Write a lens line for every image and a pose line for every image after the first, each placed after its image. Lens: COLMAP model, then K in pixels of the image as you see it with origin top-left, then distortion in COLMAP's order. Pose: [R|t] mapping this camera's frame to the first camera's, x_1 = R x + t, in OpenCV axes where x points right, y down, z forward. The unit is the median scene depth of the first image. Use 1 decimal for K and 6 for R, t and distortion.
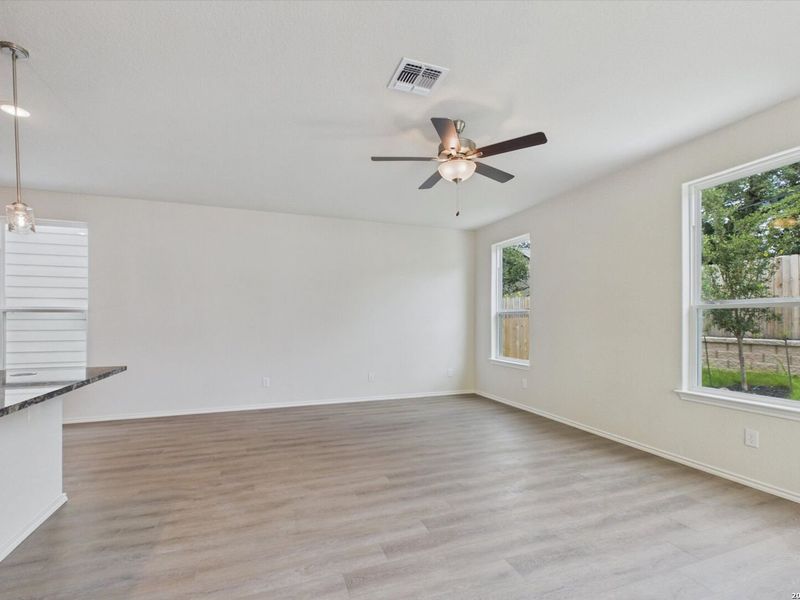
lens RADIAL K [[380.9, 0, 400.1], [0, 380.9, 316.5], [0, 0, 1]] dist [0.002177, 0.000062]
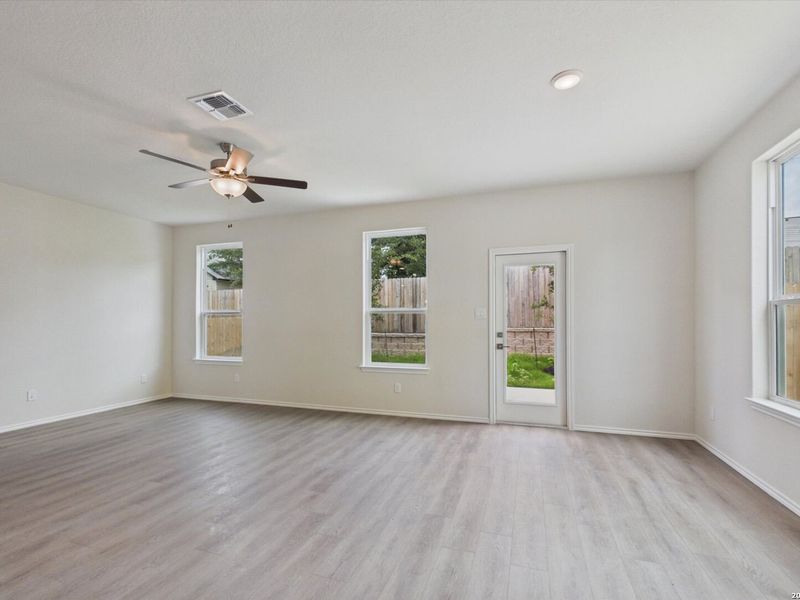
lens RADIAL K [[380.9, 0, 400.1], [0, 380.9, 316.5], [0, 0, 1]] dist [0.002177, 0.000062]
pose [[0.633474, 0.006620, 0.773736, -0.340464], [-0.006578, 0.999973, -0.003170, -0.001727], [-0.773736, -0.003081, 0.633501, -0.088819]]
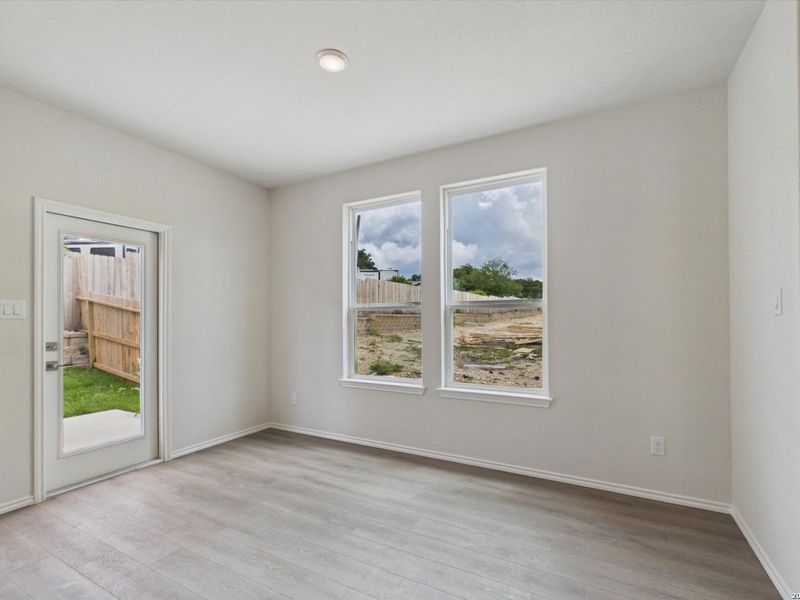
lens RADIAL K [[380.9, 0, 400.1], [0, 380.9, 316.5], [0, 0, 1]] dist [0.002177, 0.000062]
pose [[-0.651983, 0.009633, 0.758173, -0.168486], [-0.005497, 0.999833, -0.017430, 0.003309], [-0.758214, -0.015532, -0.651821, 0.447647]]
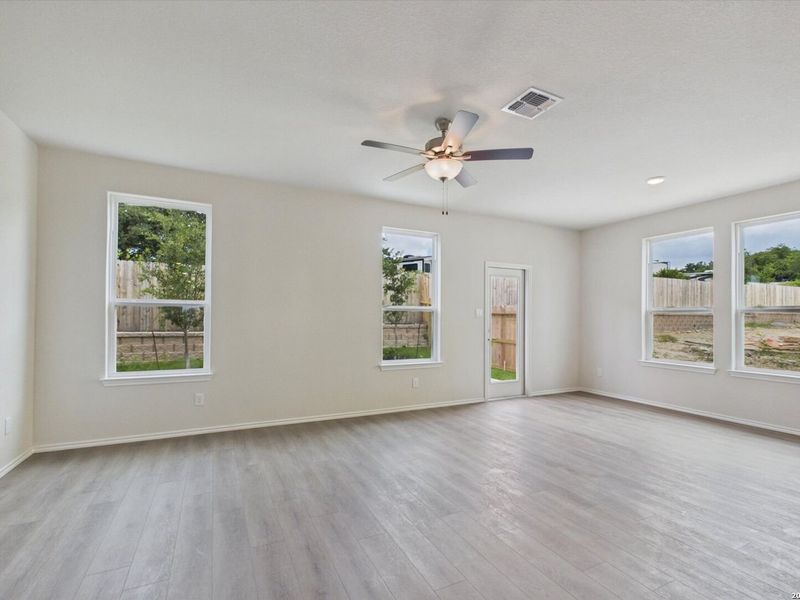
lens RADIAL K [[380.9, 0, 400.1], [0, 380.9, 316.5], [0, 0, 1]] dist [0.002177, 0.000062]
pose [[-0.100367, 0.001610, 0.994949, -0.713982], [-0.018412, 0.999824, -0.003476, 0.007665], [-0.994780, -0.018668, -0.100320, 1.027207]]
